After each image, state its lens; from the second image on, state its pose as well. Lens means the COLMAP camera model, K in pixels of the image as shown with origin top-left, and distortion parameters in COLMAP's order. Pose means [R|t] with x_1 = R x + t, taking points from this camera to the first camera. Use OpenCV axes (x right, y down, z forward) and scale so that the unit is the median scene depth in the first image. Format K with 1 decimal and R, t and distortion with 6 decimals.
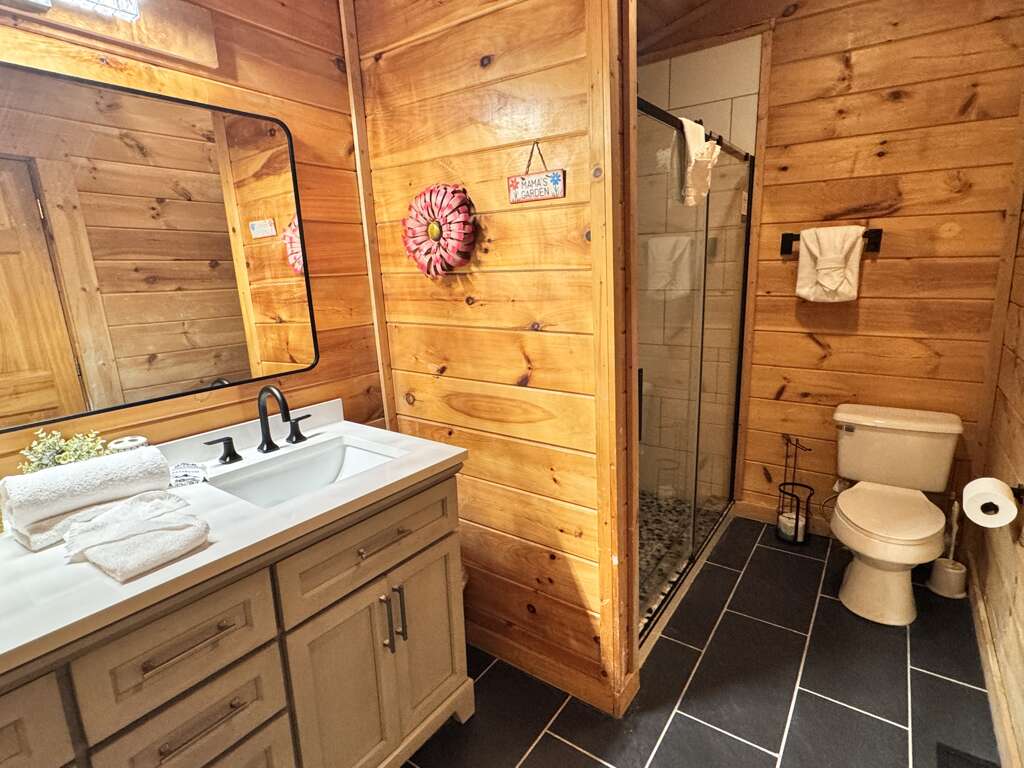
lens RADIAL K [[535.2, 0, 514.9], [0, 535.2, 383.9], [0, 0, 1]] dist [-0.001235, -0.002138]
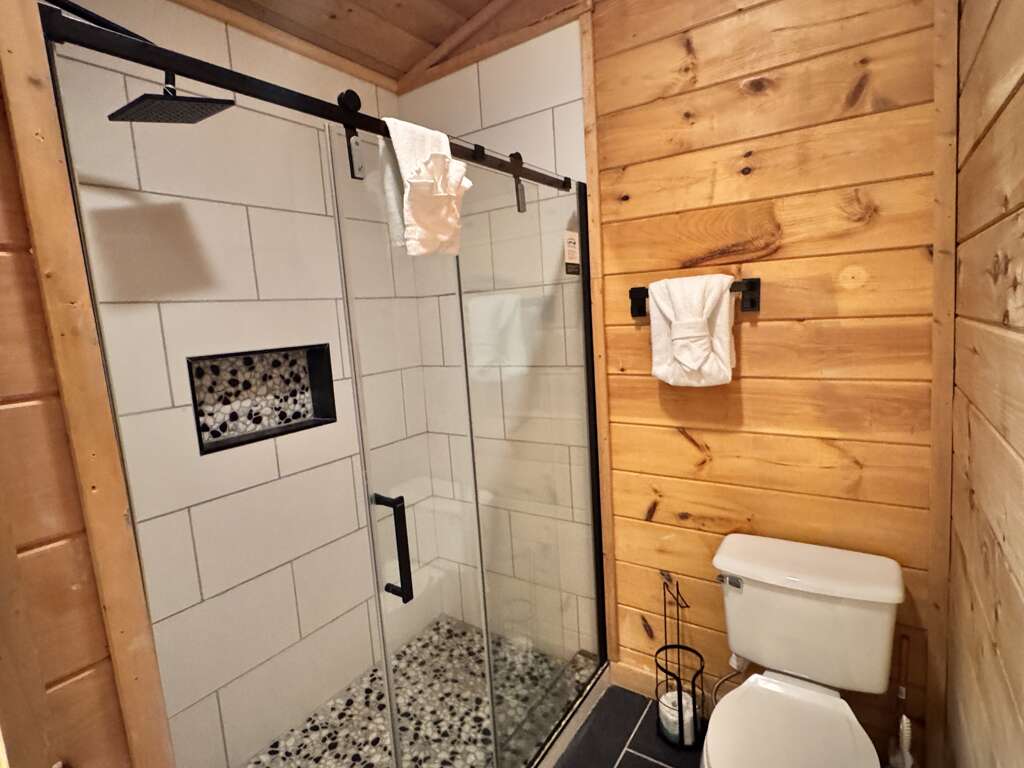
lens RADIAL K [[535.2, 0, 510.4], [0, 535.2, 381.7], [0, 0, 1]] dist [-0.001235, -0.002138]
pose [[0.999384, -0.034594, 0.005858, 0.356015], [0.034981, 0.995320, -0.090078, -0.107172], [-0.002714, 0.090227, 0.995918, 0.332205]]
